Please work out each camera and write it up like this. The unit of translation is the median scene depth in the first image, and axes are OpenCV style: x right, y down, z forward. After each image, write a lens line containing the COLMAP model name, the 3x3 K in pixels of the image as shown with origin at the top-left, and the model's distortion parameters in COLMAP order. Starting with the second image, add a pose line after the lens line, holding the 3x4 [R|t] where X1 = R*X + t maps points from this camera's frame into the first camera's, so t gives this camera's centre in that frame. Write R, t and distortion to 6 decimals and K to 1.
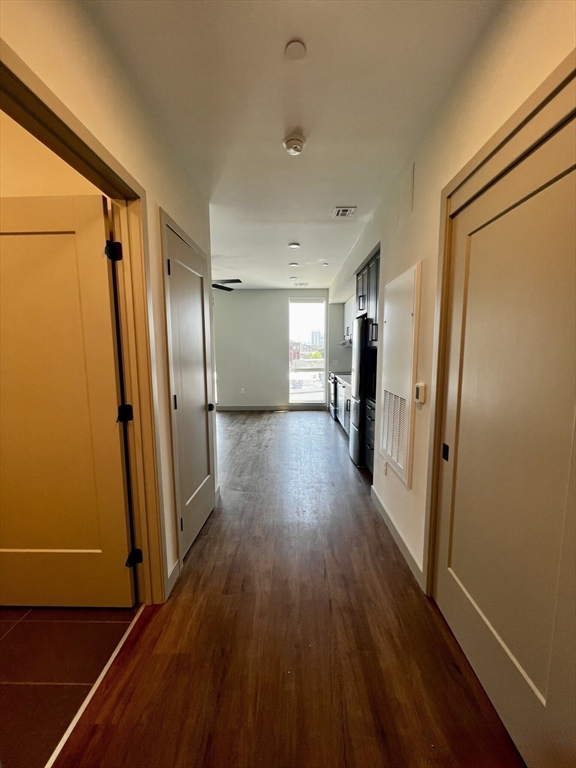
lens RADIAL K [[307.5, 0, 288.0], [0, 307.5, 384.0], [0, 0, 1]] dist [-0.001510, -0.000151]
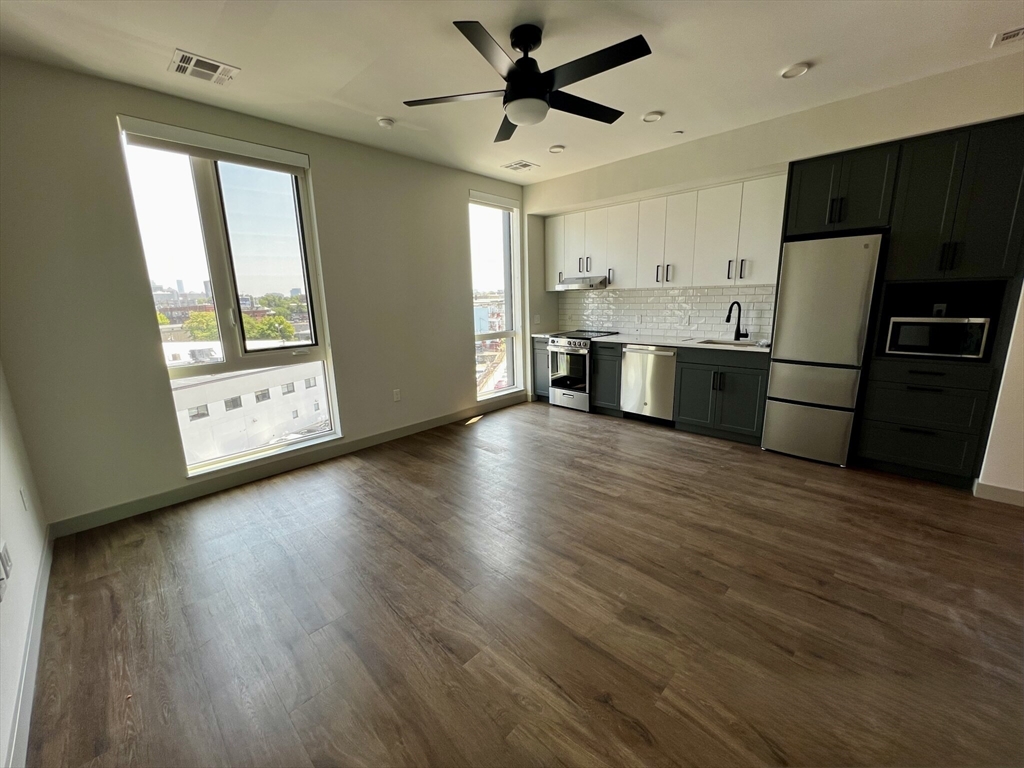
lens RADIAL K [[410.0, 0, 510.7], [0, 410.0, 380.8], [0, 0, 1]] dist [-0.001510, -0.000151]
pose [[0.682082, -0.157534, 0.714106, -0.482402], [0.105771, 0.987505, 0.116819, -0.051343], [-0.723586, -0.004149, 0.690222, 0.511749]]
